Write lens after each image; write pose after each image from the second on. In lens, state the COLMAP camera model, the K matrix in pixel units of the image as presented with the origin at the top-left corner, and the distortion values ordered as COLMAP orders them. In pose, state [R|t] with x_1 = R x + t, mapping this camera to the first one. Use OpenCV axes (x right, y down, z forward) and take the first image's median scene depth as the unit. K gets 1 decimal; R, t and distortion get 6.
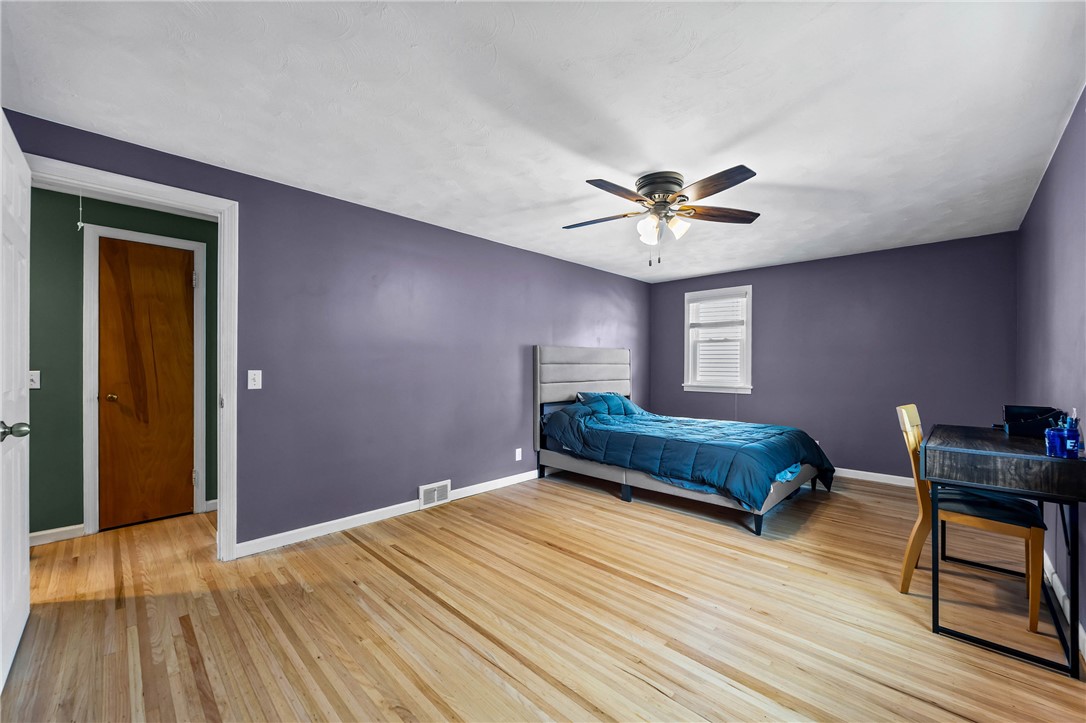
lens RADIAL K [[432.7, 0, 541.9], [0, 432.7, 351.4], [0, 0, 1]] dist [-0.002454, 0.000023]
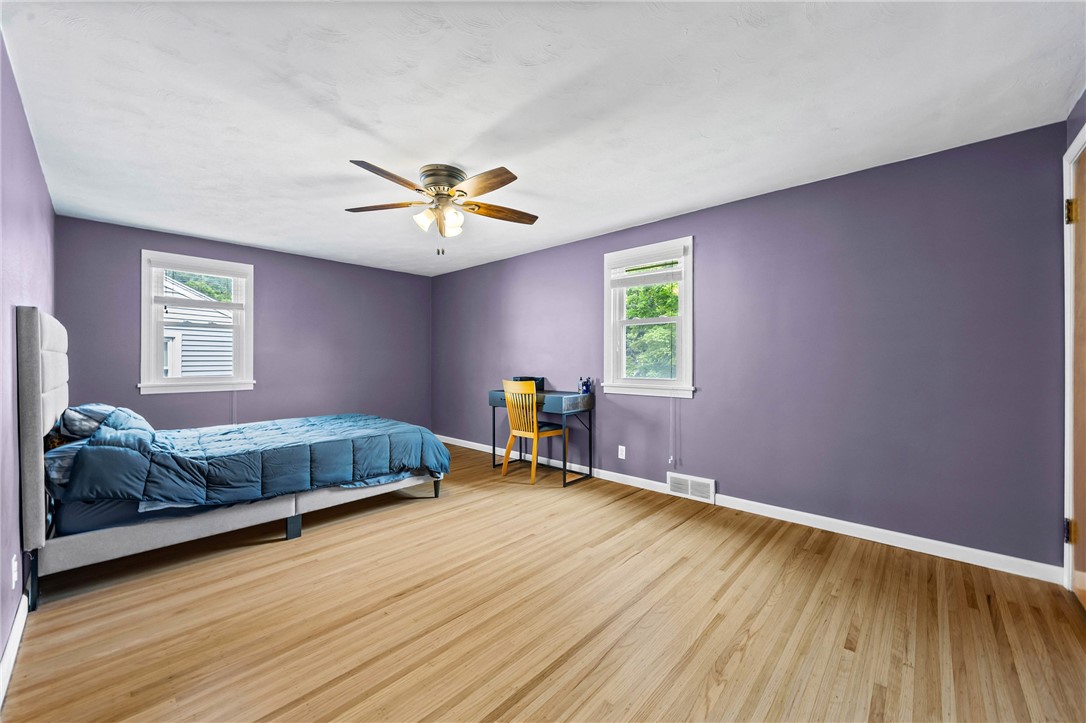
lens RADIAL K [[432.7, 0, 541.9], [0, 432.7, 351.4], [0, 0, 1]] dist [-0.002454, 0.000023]
pose [[-0.055388, 0.020272, 0.998259, -0.653176], [-0.031157, 0.999272, -0.022022, 0.033433], [-0.997979, -0.032322, -0.054716, 0.711770]]
